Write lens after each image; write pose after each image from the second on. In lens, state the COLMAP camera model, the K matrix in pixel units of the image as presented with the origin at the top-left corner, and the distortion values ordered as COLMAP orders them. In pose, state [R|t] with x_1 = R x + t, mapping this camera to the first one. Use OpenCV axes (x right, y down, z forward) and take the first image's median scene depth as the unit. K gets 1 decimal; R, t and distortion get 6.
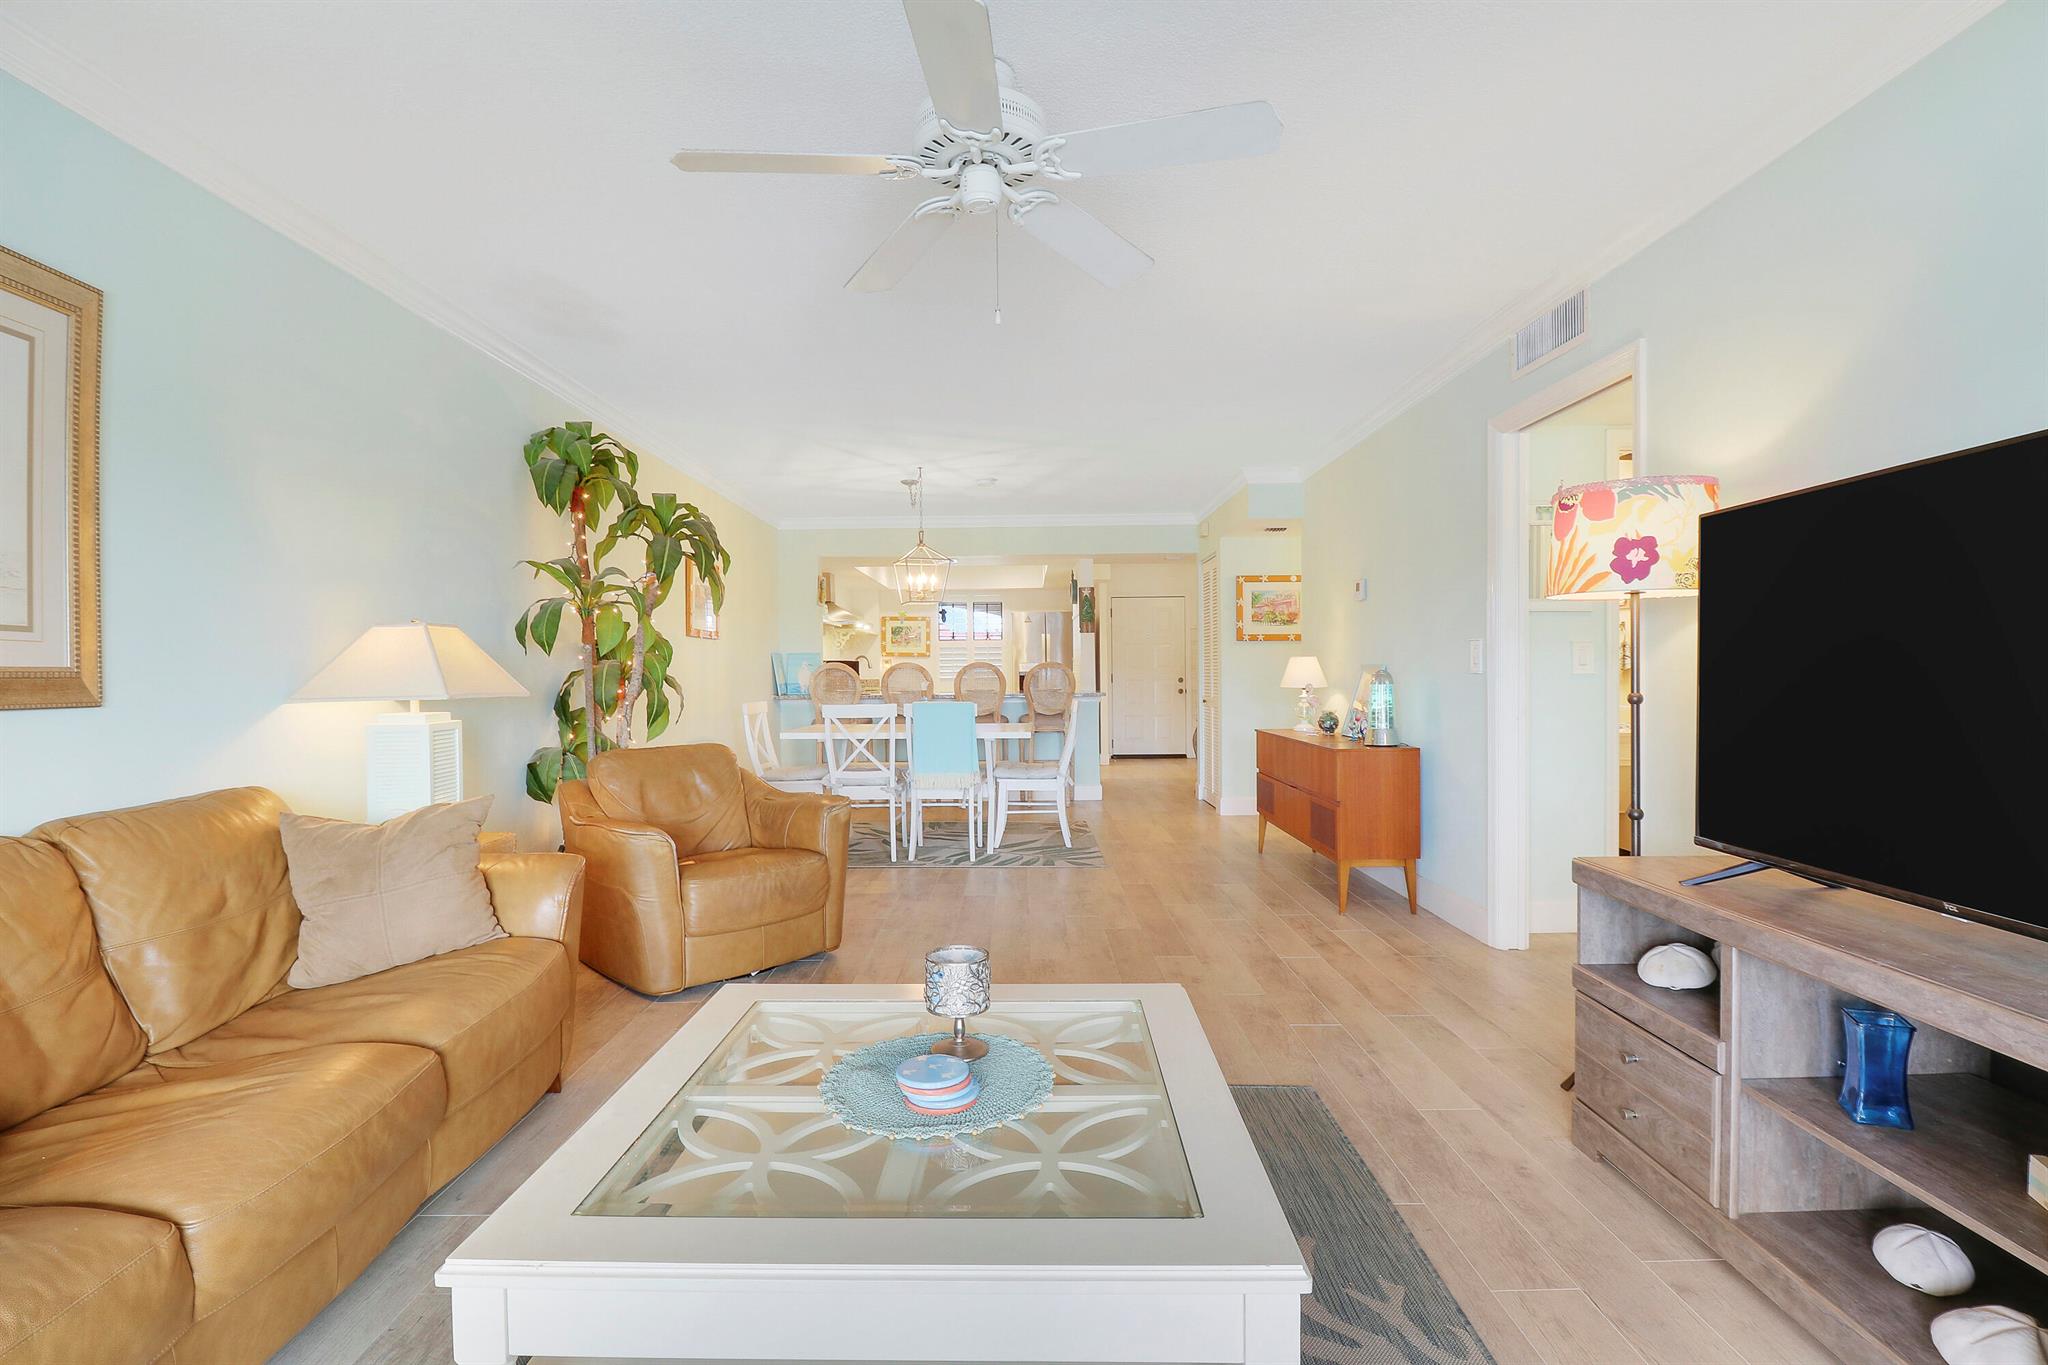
lens RADIAL K [[962.5, 0, 1061.2], [0, 962.5, 682.7], [0, 0, 1]] dist [-0.001017, -0.009929]
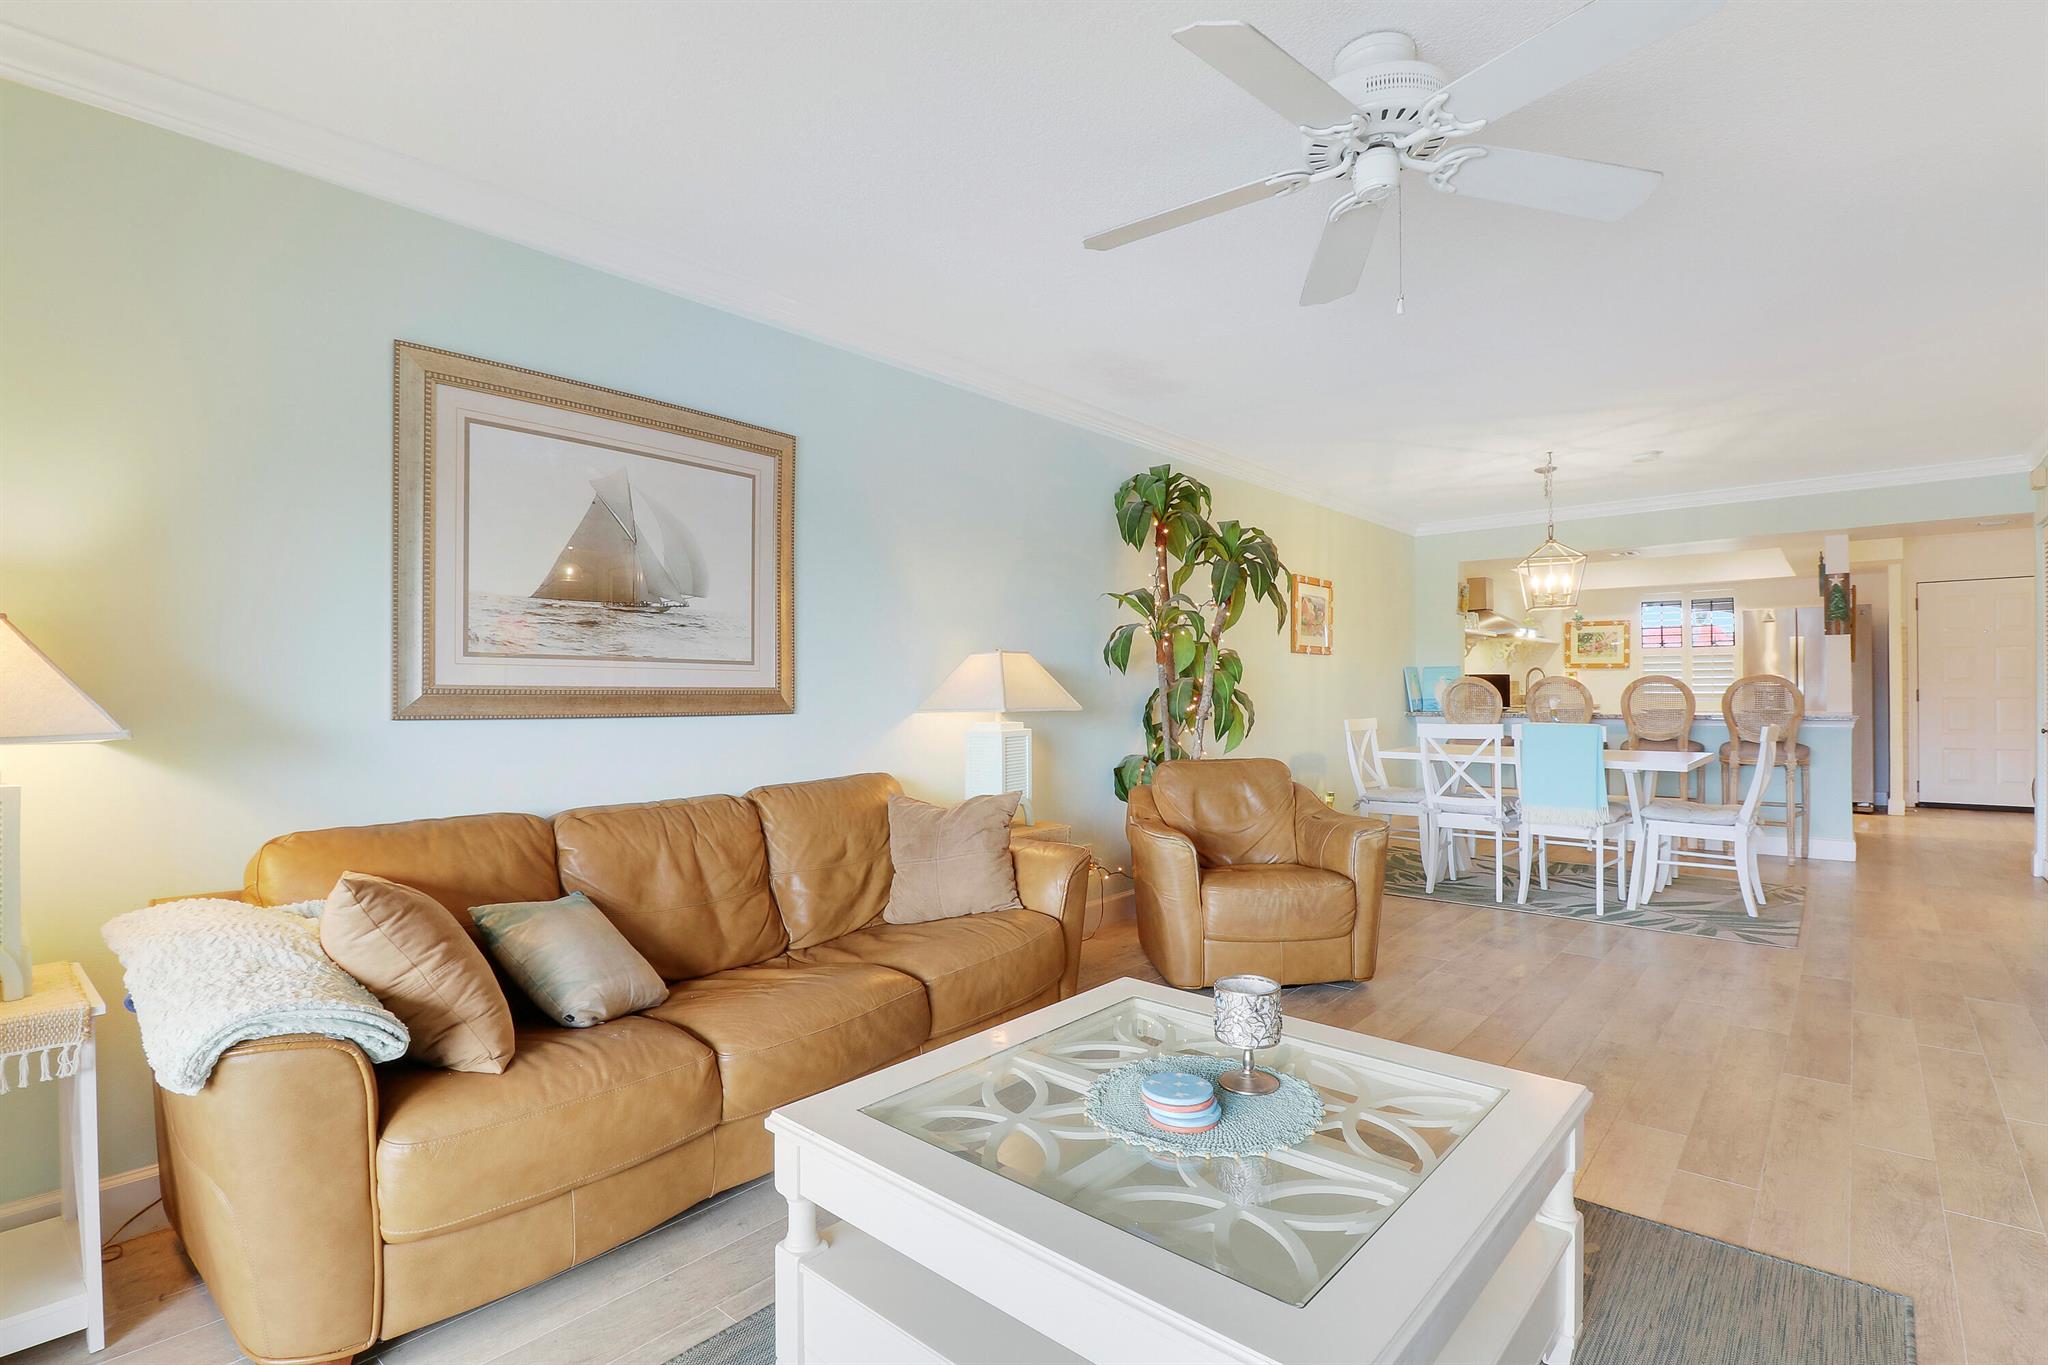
lens RADIAL K [[1001.3, 0, 1044.3], [0, 1001.3, 682.8], [0, 0, 1]] dist [0.000919, -0.011599]
pose [[0.752377, -0.000406, -0.658733, 0.245462], [-0.007814, 0.999924, -0.009542, -0.008486], [0.658687, 0.012326, 0.752316, 0.053927]]
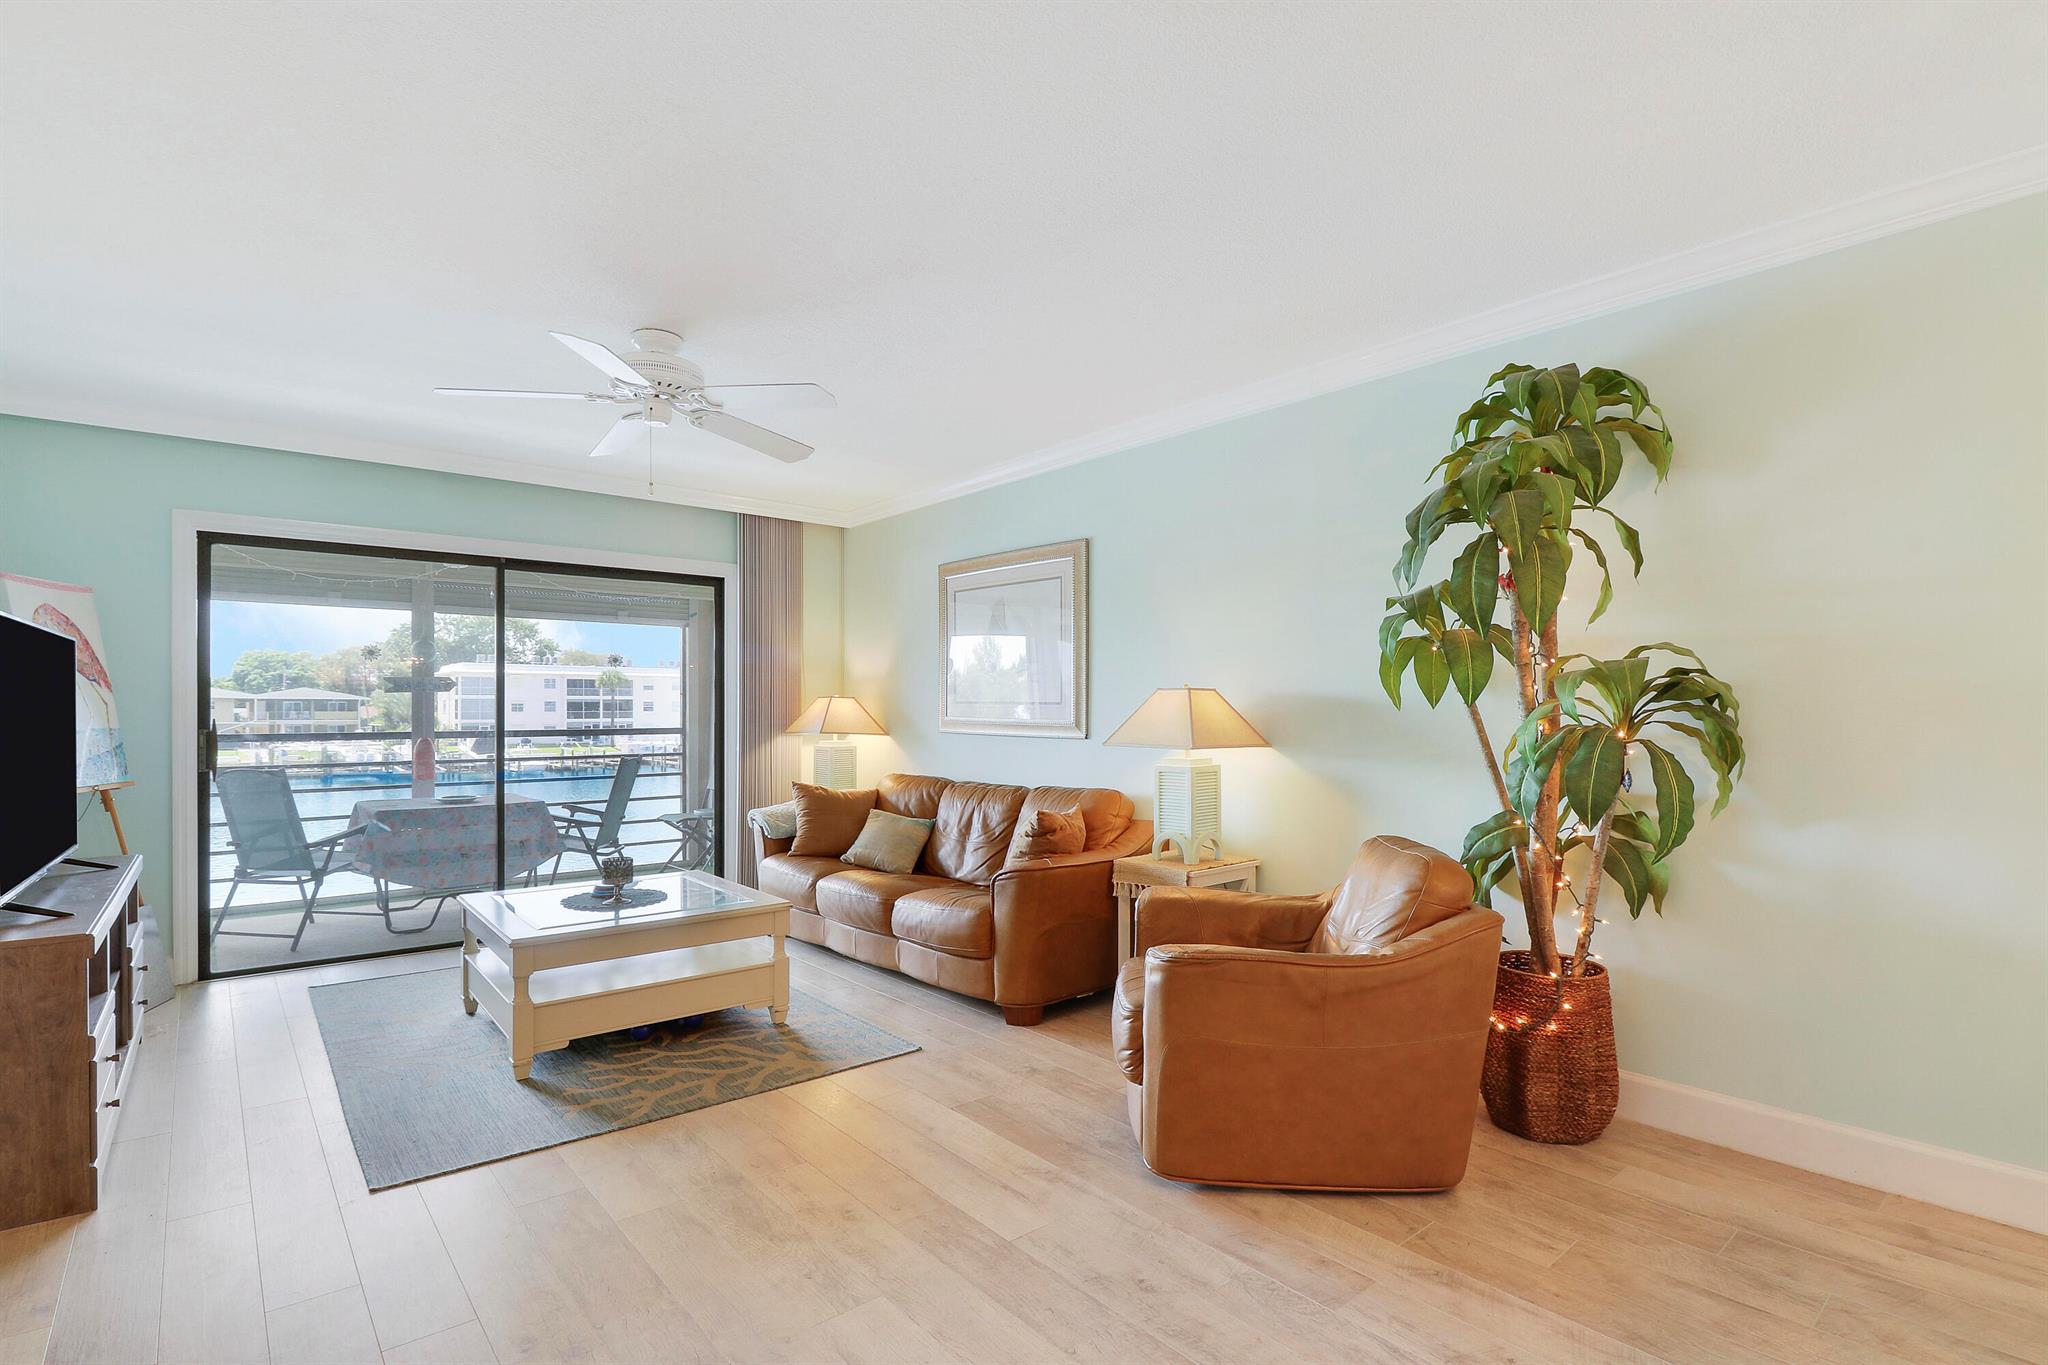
lens RADIAL K [[962.5, 0, 1035.2], [0, 962.5, 690.9], [0, 0, 1]] dist [-0.001017, -0.009929]
pose [[-0.777738, -0.007699, -0.628541, 0.330191], [-0.005813, 0.999970, -0.005056, -0.062542], [0.628561, -0.000279, -0.777760, 2.025835]]
